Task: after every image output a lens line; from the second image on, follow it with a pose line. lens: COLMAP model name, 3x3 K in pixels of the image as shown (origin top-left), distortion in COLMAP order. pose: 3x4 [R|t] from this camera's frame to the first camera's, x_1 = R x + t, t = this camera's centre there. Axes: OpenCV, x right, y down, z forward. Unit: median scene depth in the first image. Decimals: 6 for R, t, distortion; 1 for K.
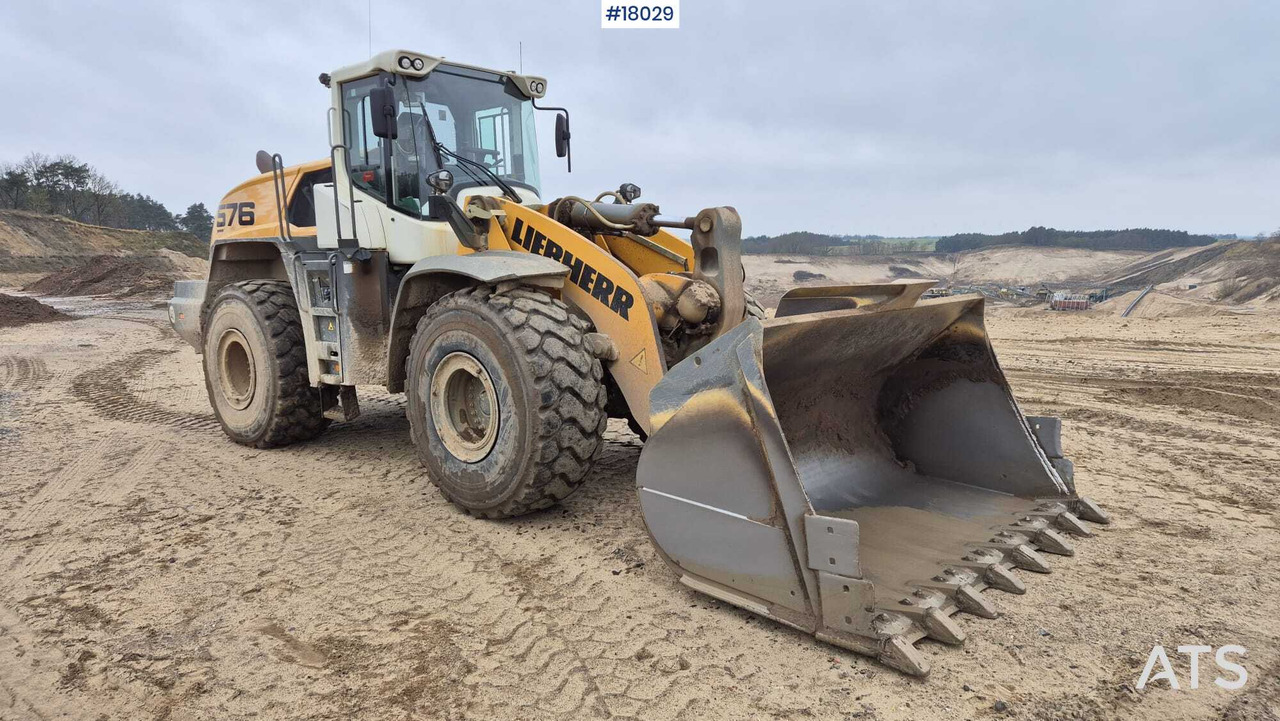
lens RADIAL K [[854.8, 0, 648.9], [0, 854.8, 362.5], [0, 0, 1]] dist [0.085349, -0.071688]
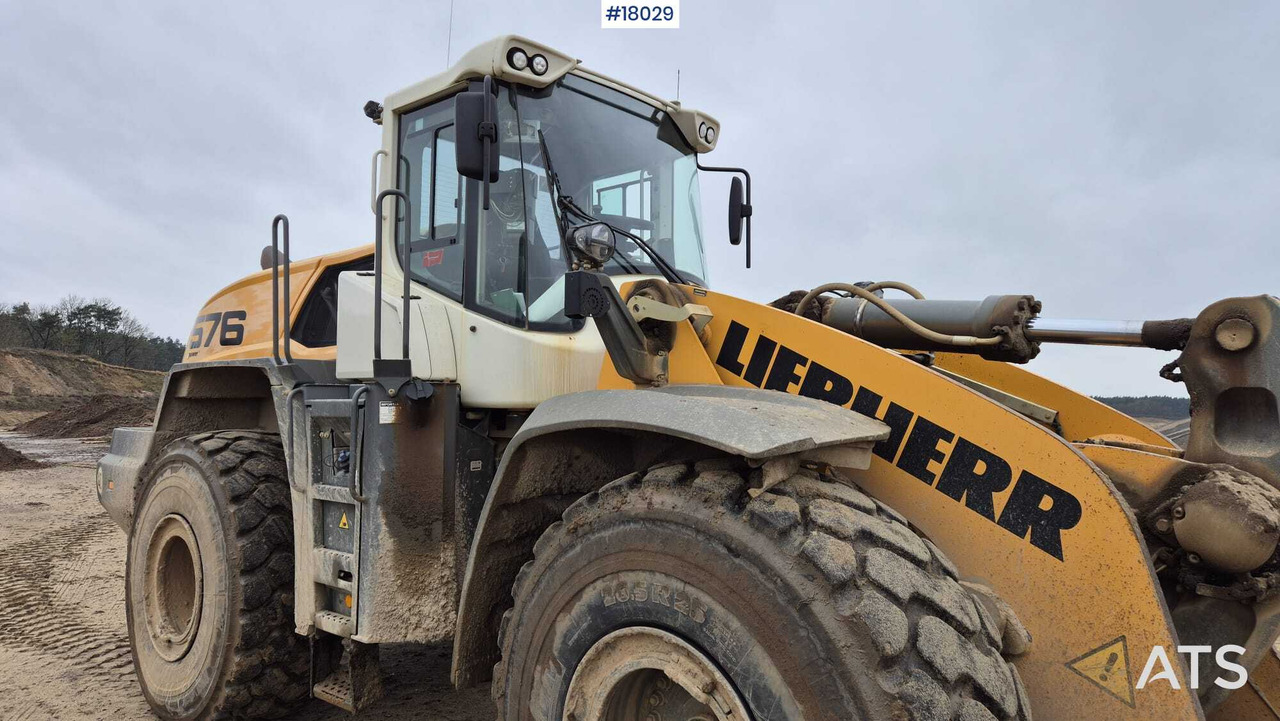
lens RADIAL K [[853.0, 0, 639.1], [0, 853.0, 355.9], [0, 0, 1]] dist [0.084018, -0.070193]
pose [[0.999367, 0.024590, -0.025714, -0.198509], [-0.028878, 0.982780, -0.182510, -0.057622], [0.020784, 0.183137, 0.982868, 0.522989]]
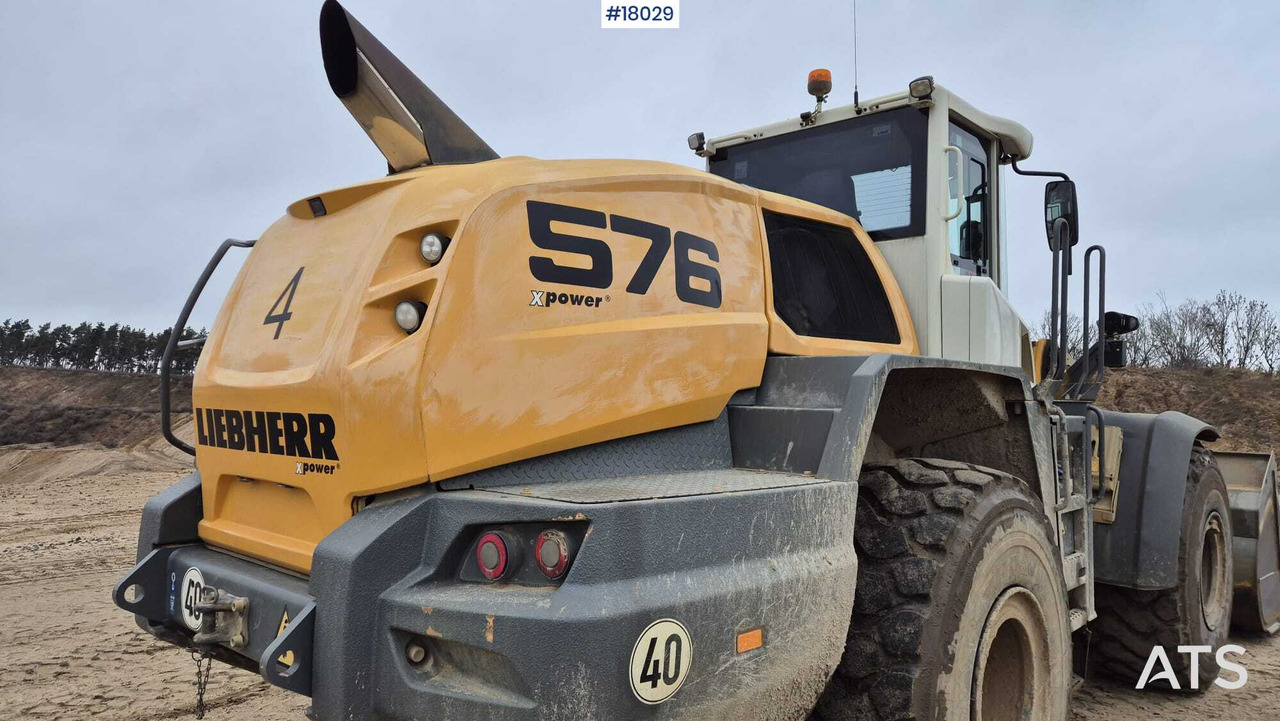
lens RADIAL K [[853.6, 0, 634.9], [0, 853.6, 363.1], [0, 0, 1]] dist [0.080001, -0.073637]
pose [[0.035532, 0.059805, 0.997577, -1.107739], [0.107449, 0.992193, -0.063310, -0.167580], [-0.993575, 0.109438, 0.028829, 1.438739]]
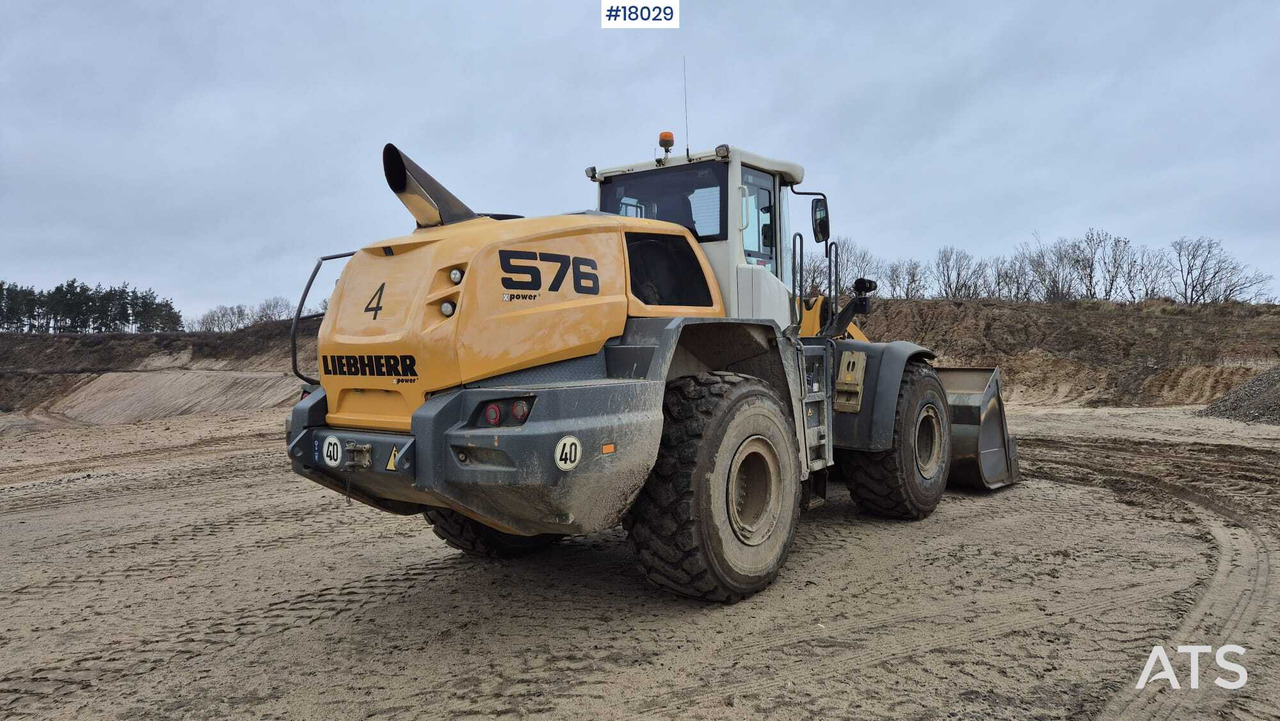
lens RADIAL K [[850.2, 0, 644.2], [0, 850.2, 346.6], [0, 0, 1]] dist [0.083331, -0.073897]
pose [[-0.064776, 0.014554, 0.997794, -1.525677], [0.139736, 0.990174, -0.005372, -0.157320], [-0.988068, 0.139080, -0.066173, 1.421404]]
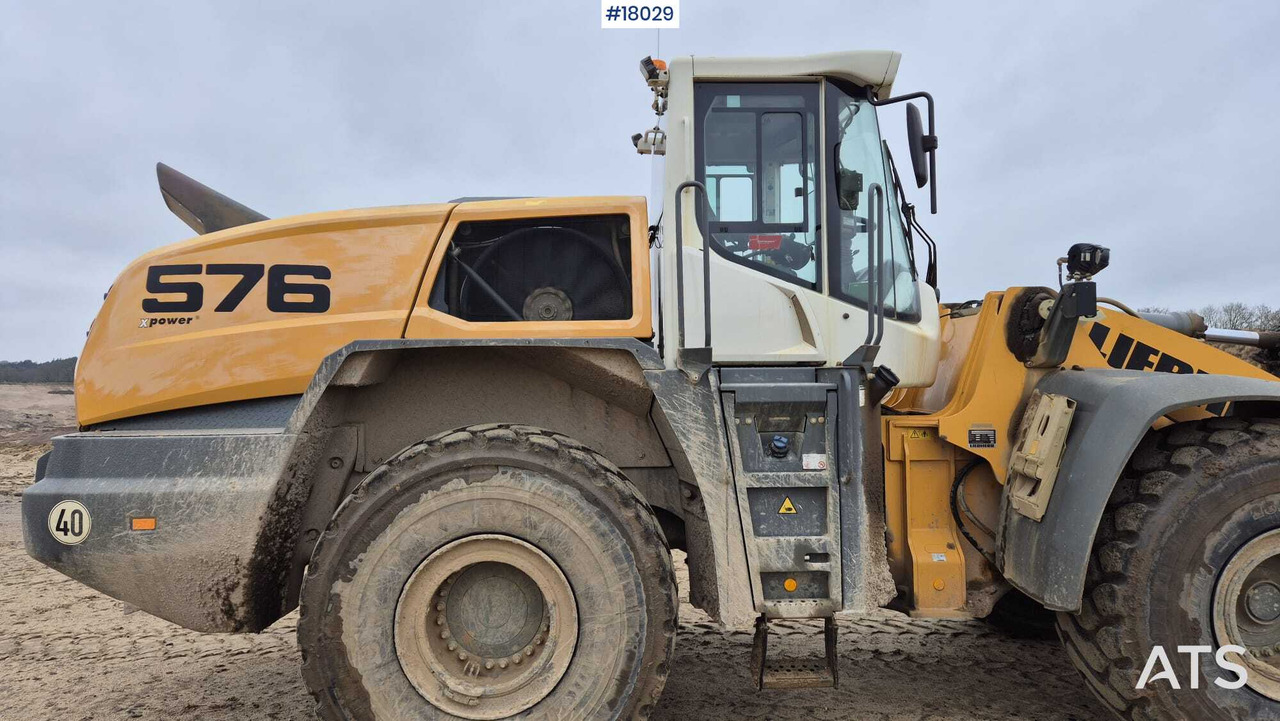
lens RADIAL K [[854.8, 0, 648.9], [0, 854.8, 362.5], [0, 0, 1]] dist [0.085349, -0.071688]
pose [[0.728384, 0.020997, 0.684847, -0.912834], [0.081905, 0.989695, -0.117456, -0.085405], [-0.680256, 0.141645, 0.719159, 0.759124]]
